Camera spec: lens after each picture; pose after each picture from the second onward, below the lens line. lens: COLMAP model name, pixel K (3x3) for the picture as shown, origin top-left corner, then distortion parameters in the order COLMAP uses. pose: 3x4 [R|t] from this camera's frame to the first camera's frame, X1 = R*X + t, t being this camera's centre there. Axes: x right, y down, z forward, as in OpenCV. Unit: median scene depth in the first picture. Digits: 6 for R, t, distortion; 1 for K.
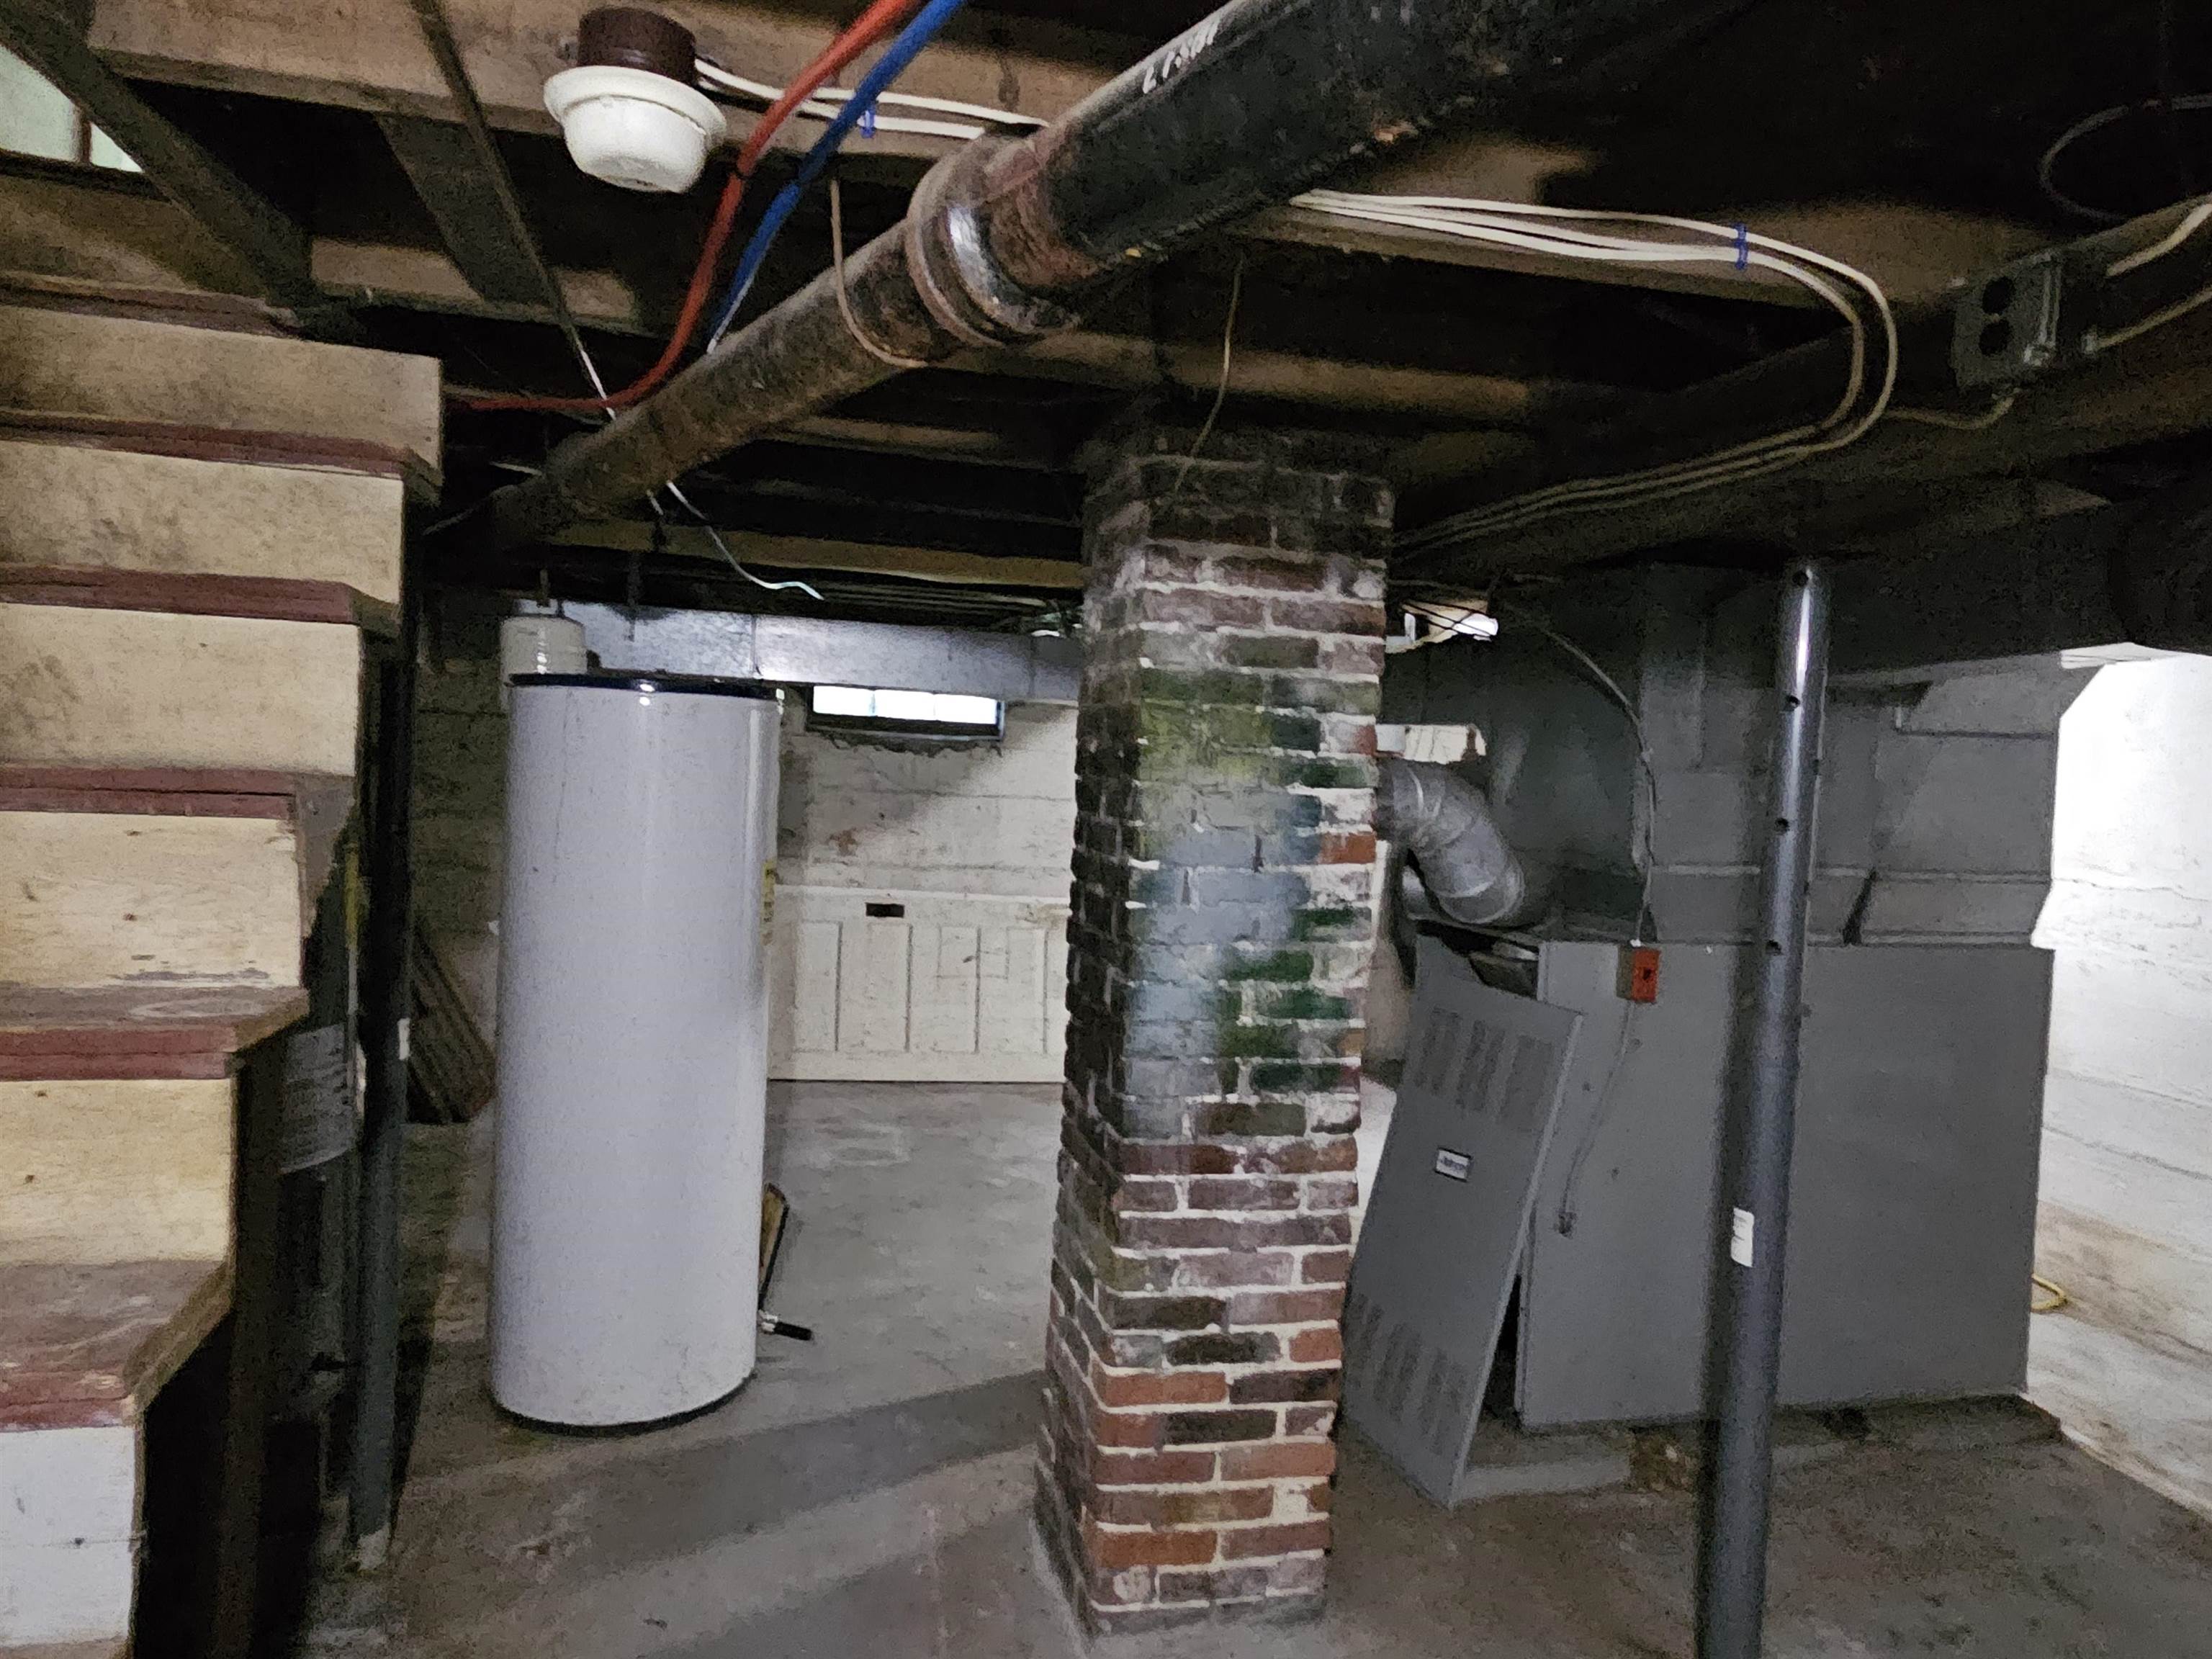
lens RADIAL K [[1477.0, 0, 1104.2], [0, 1477.0, 830.5], [0, 0, 1]] dist [0.002217, -0.001403]
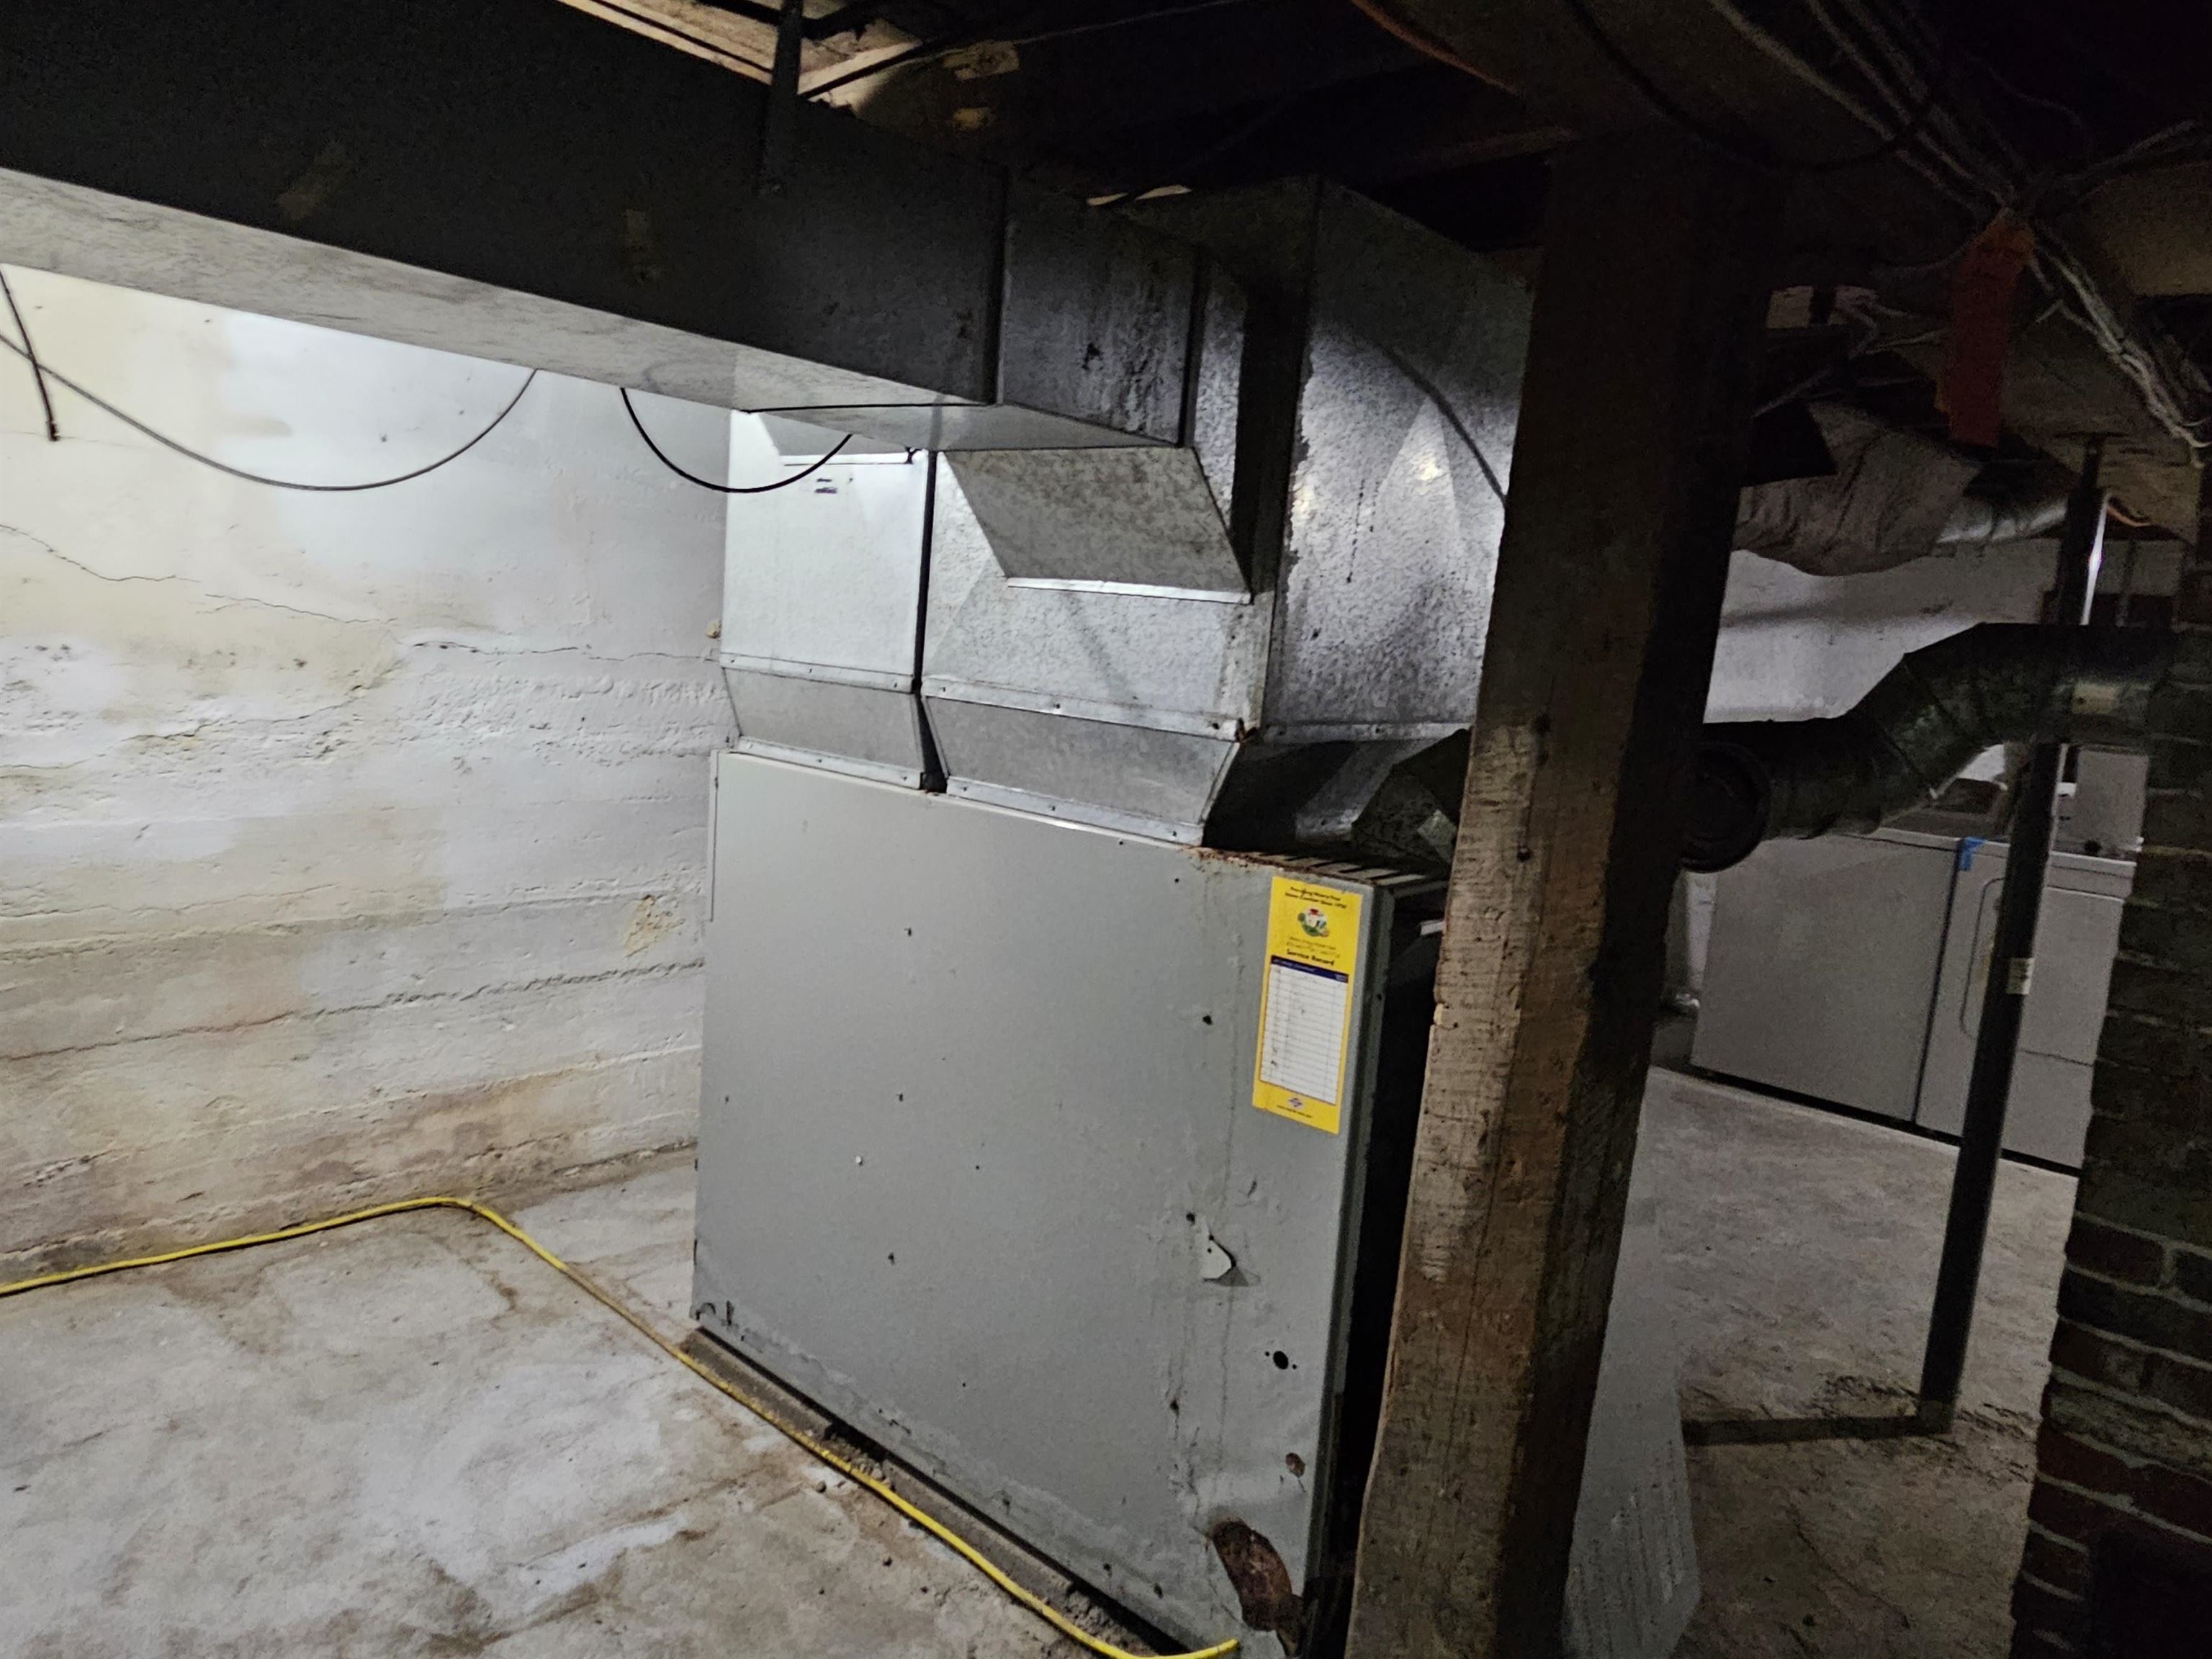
lens RADIAL K [[1477.0, 0, 1106.5], [0, 1477.0, 830.3], [0, 0, 1]] dist [0.002217, -0.001403]
pose [[-0.563082, -0.199146, 0.802047, -0.108567], [-0.070313, 0.978556, 0.193609, -0.040170], [-0.823404, 0.052623, -0.565010, 1.197242]]
